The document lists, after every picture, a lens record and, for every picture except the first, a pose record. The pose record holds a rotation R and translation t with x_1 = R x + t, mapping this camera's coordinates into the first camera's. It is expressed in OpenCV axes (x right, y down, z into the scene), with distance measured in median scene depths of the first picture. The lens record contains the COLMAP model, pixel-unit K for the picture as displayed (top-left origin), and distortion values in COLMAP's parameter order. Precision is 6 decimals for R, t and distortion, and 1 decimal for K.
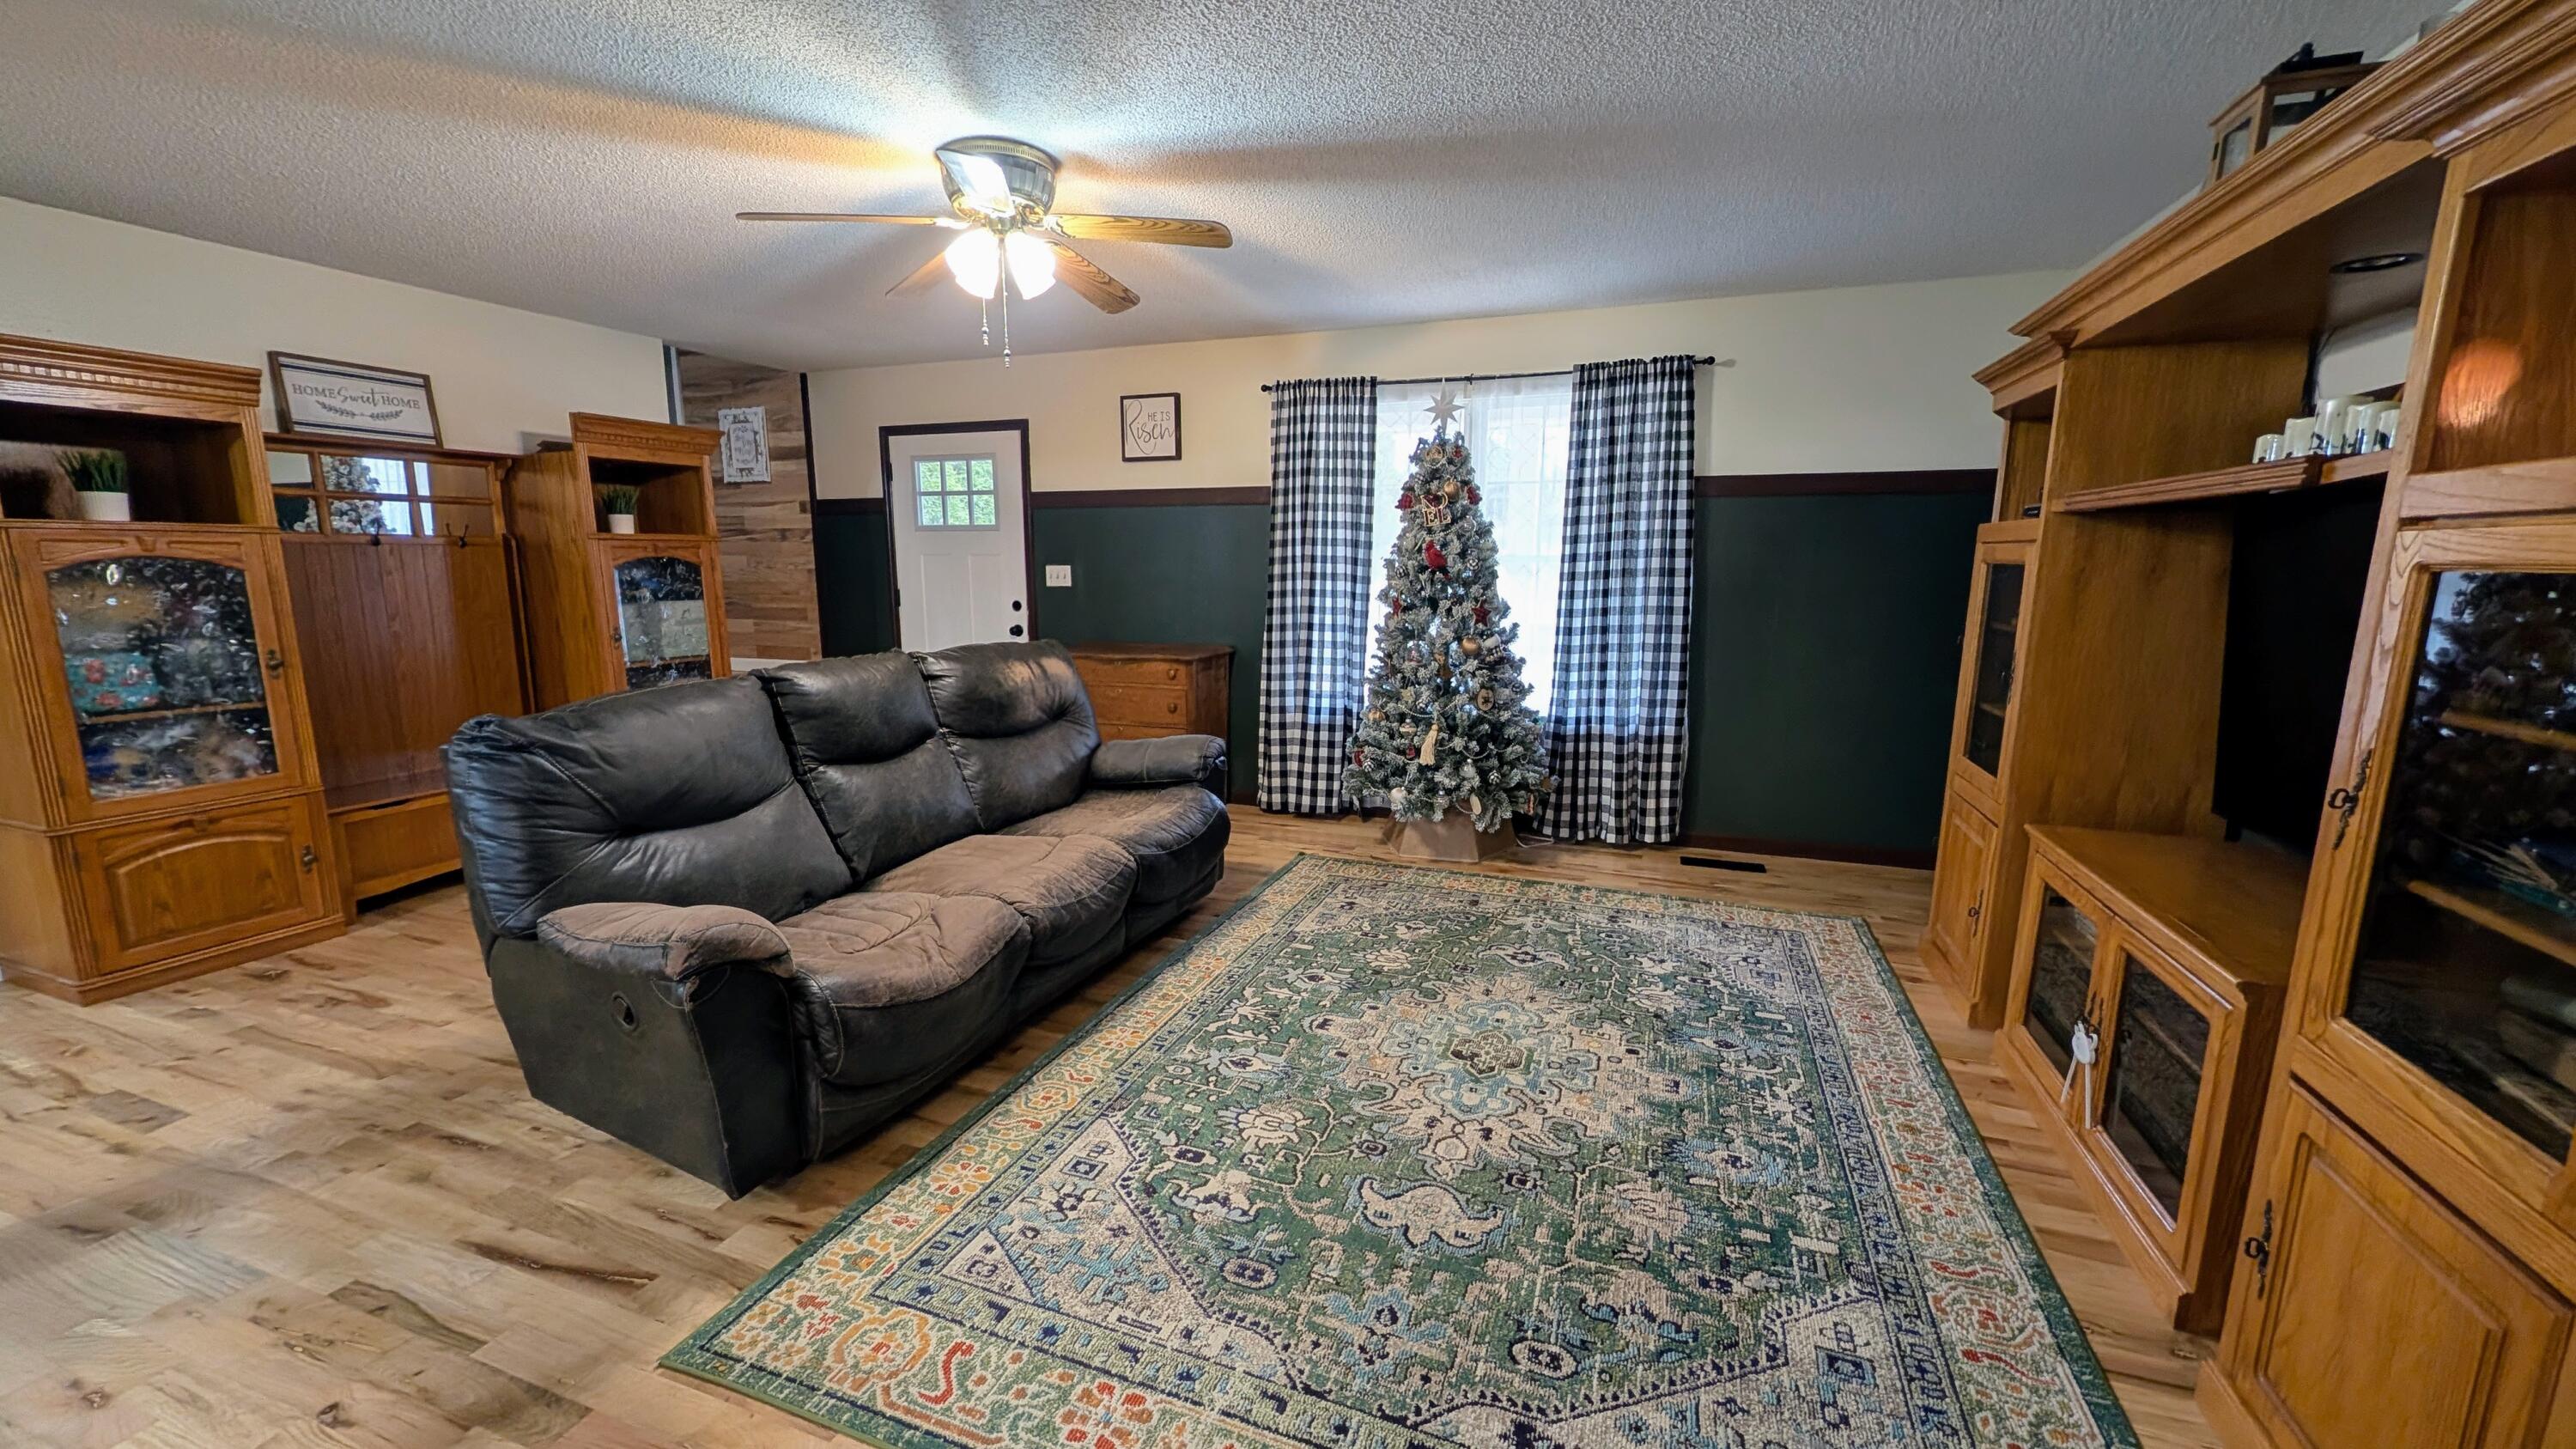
lens RADIAL K [[1002.8, 0, 1288.0], [0, 1002.8, 724.5], [0, 0, 1]] dist [0.003327, 0.000136]
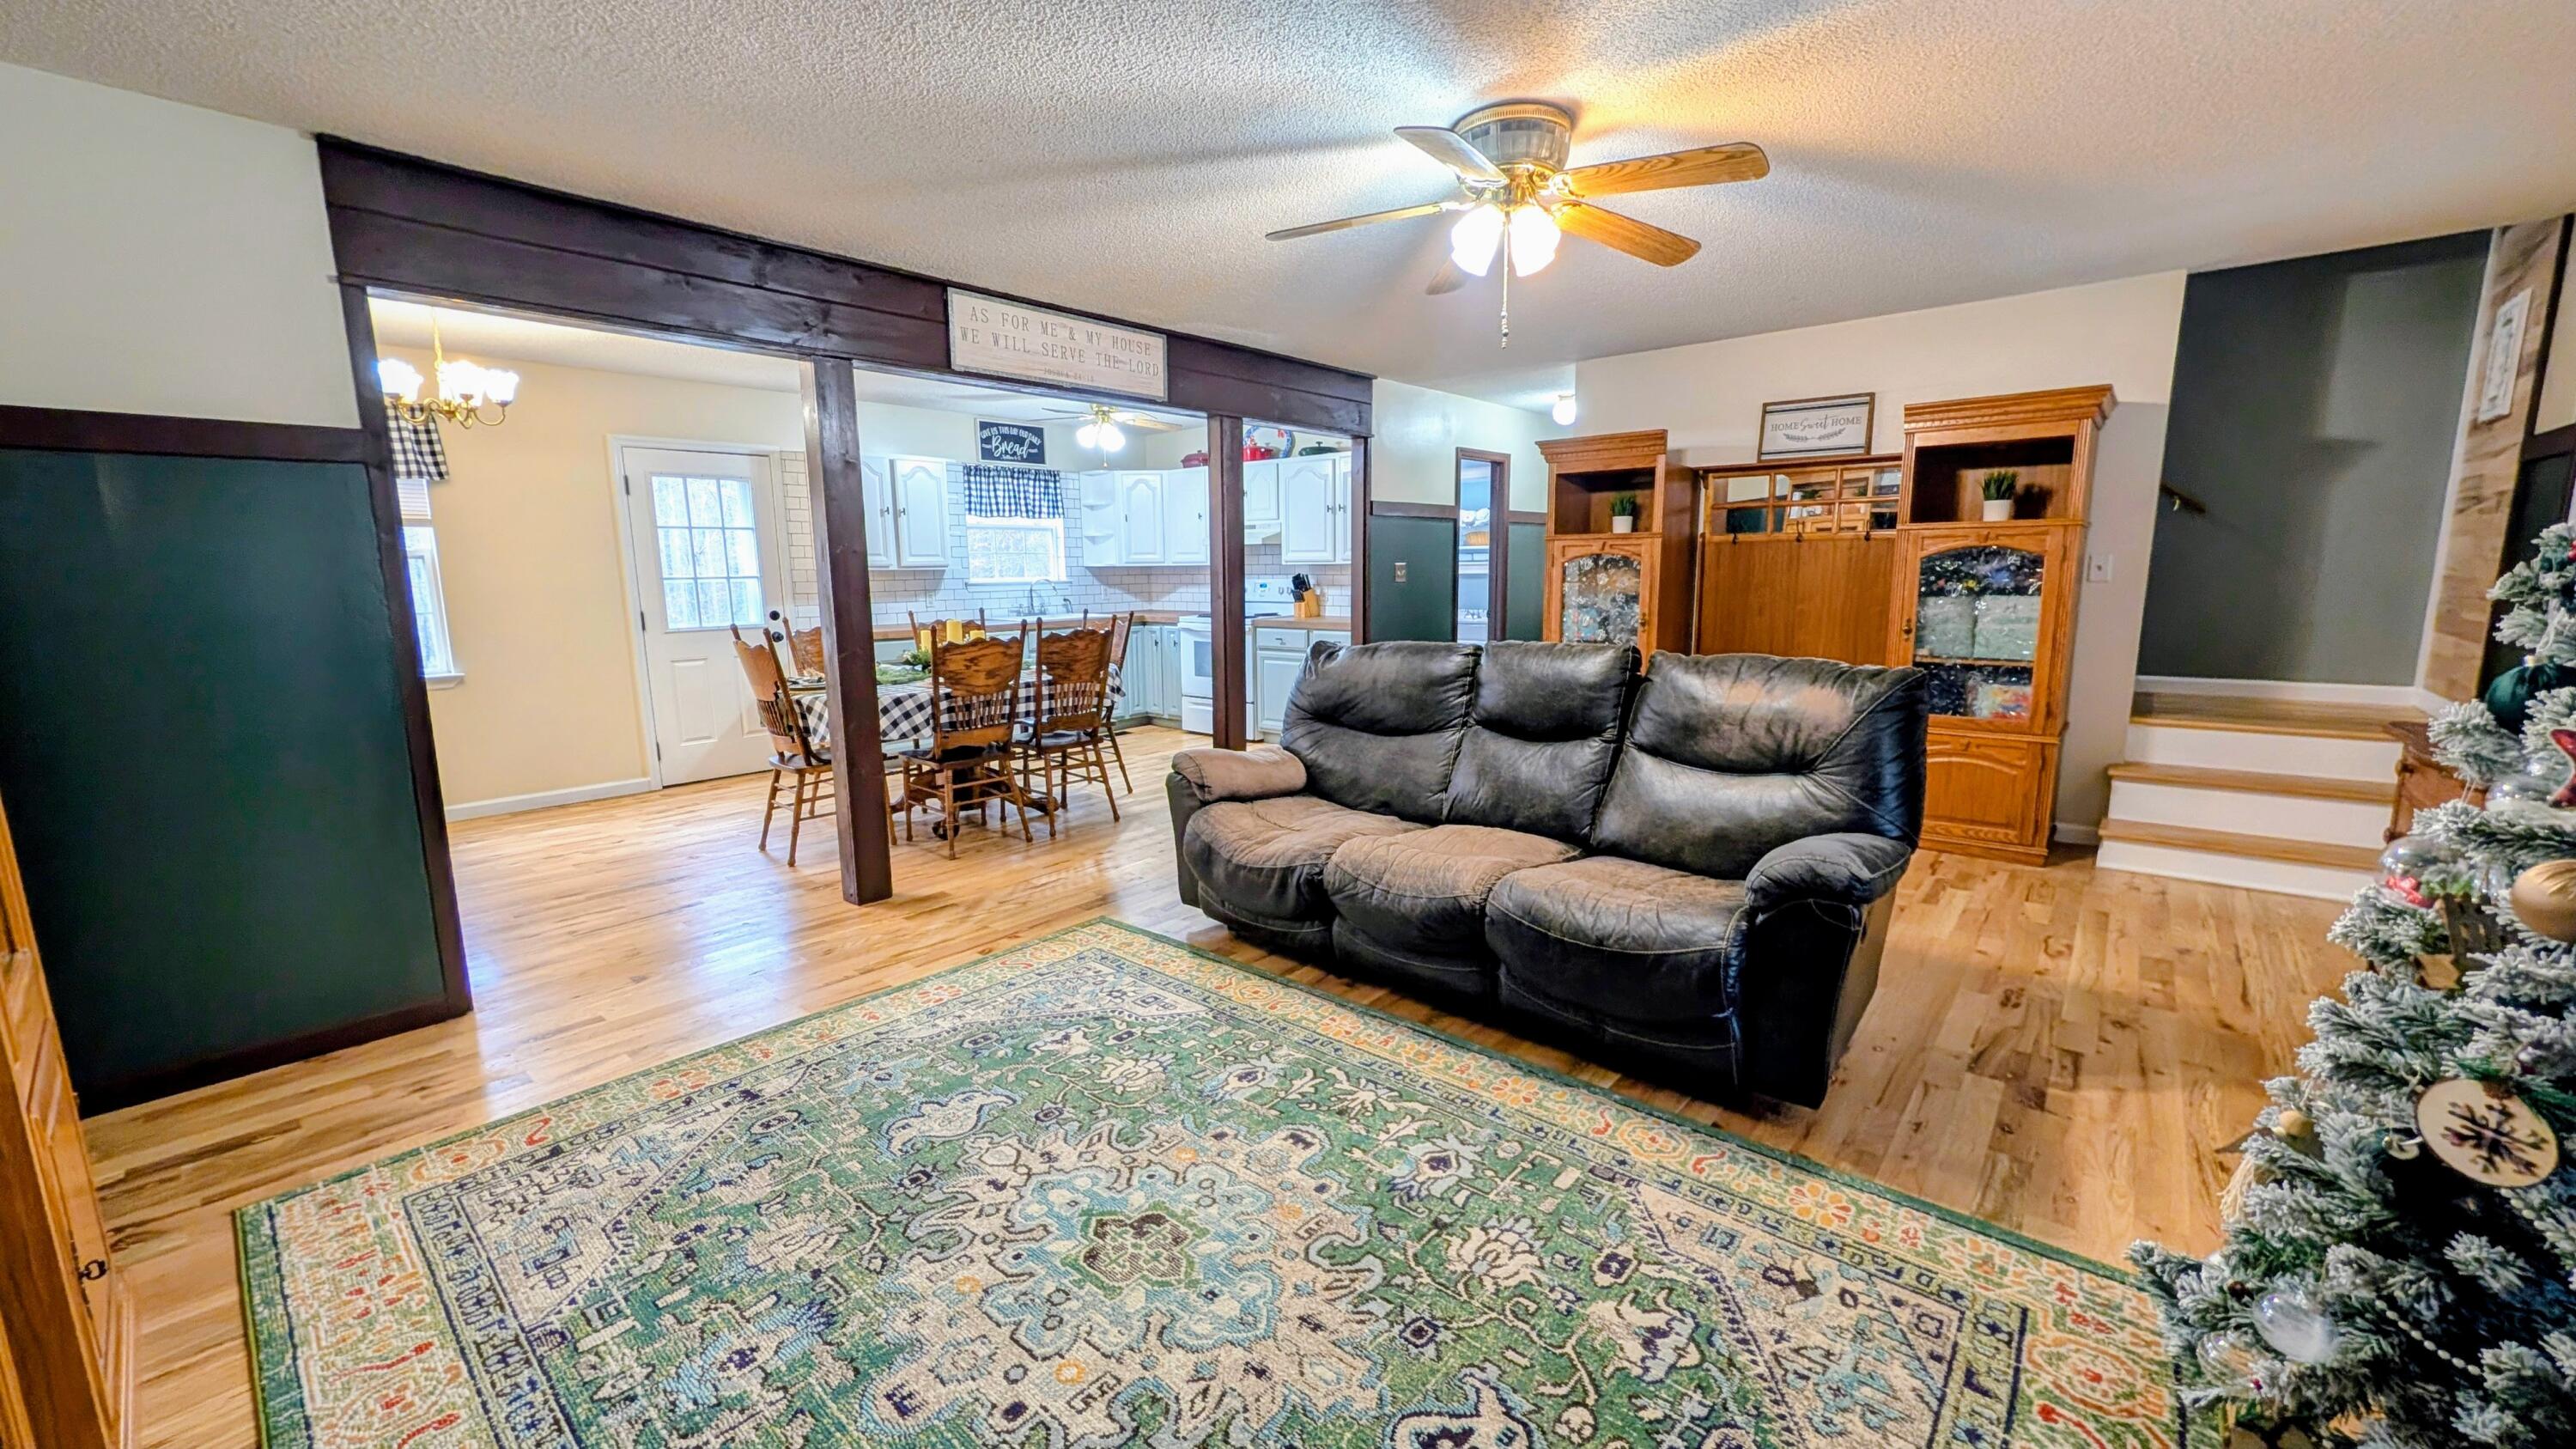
lens RADIAL K [[984.4, 0, 1288.0], [0, 984.4, 724.5], [0, 0, 1]] dist [0.001564, -0.000091]
pose [[-0.348612, 0.153730, -0.924574, 0.747113], [-0.139624, 0.966932, 0.213418, -0.191625], [0.926809, 0.203493, -0.315620, 1.242777]]
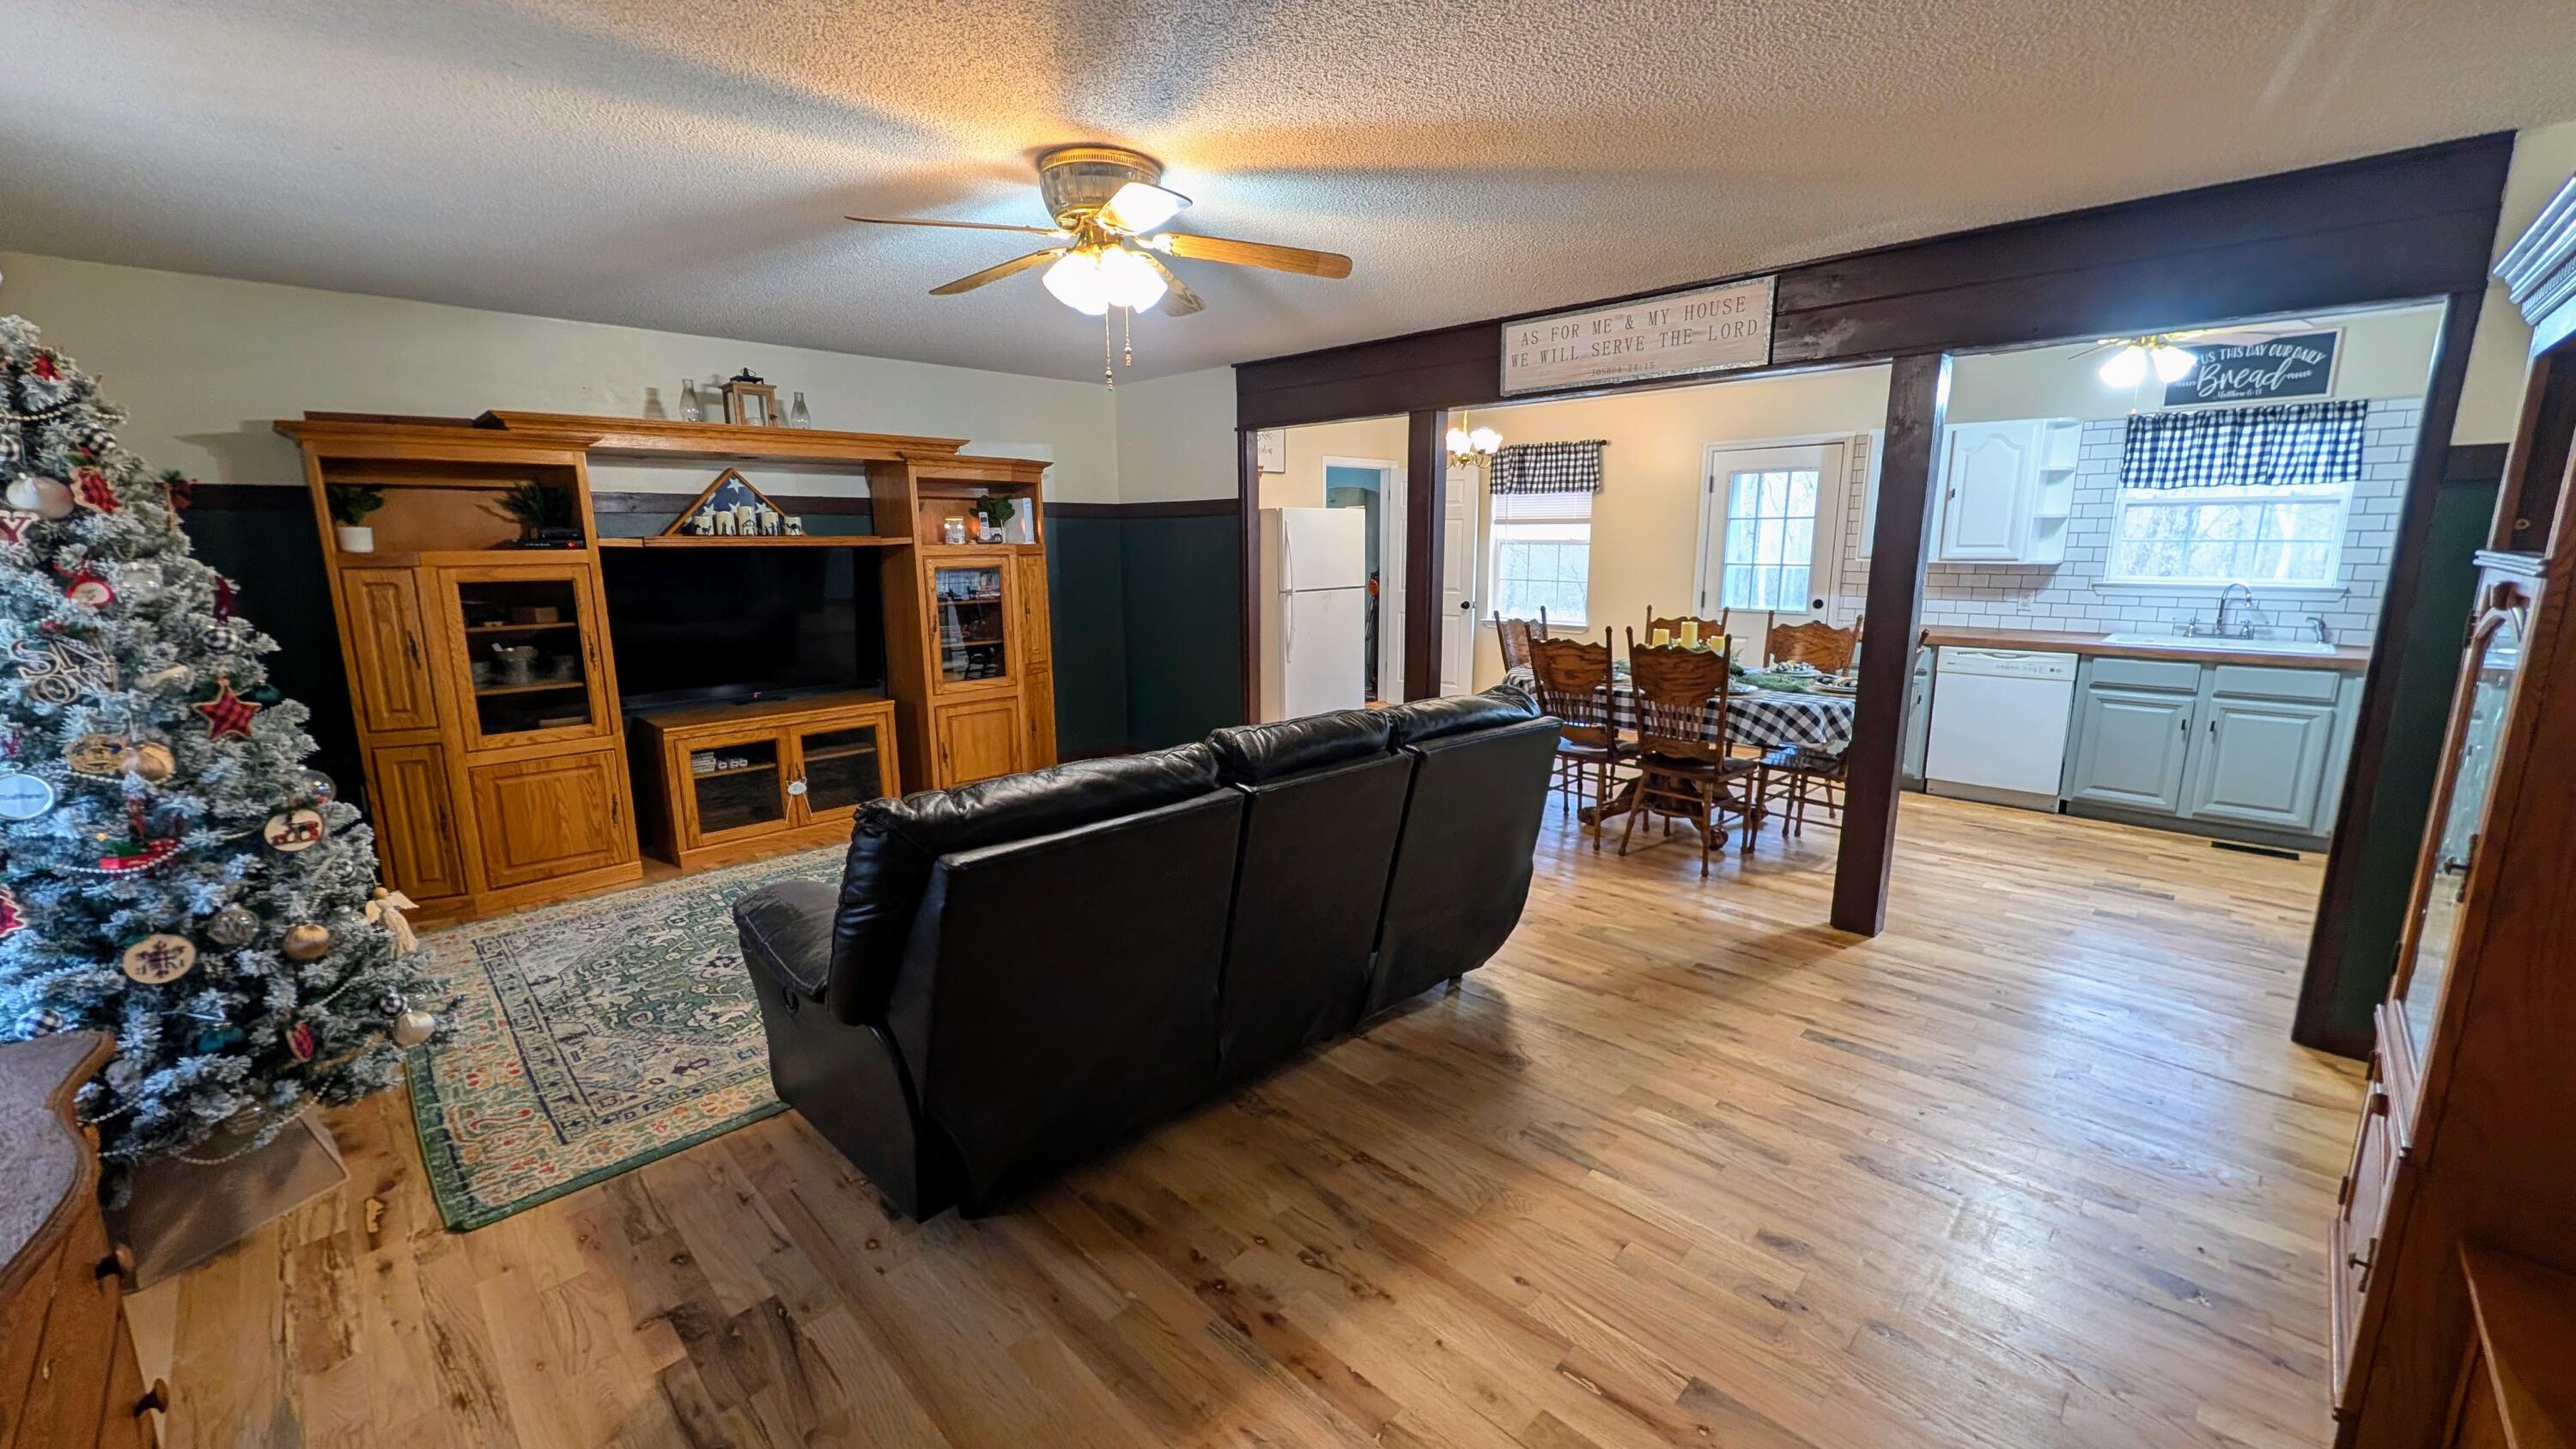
lens RADIAL K [[984.4, 0, 1288.0], [0, 984.4, 724.5], [0, 0, 1]] dist [0.001564, -0.000091]
pose [[-0.912890, -0.073143, 0.401600, -0.871352], [0.071700, 0.939790, 0.334146, -0.378308], [-0.401860, 0.333833, -0.852681, 1.927777]]
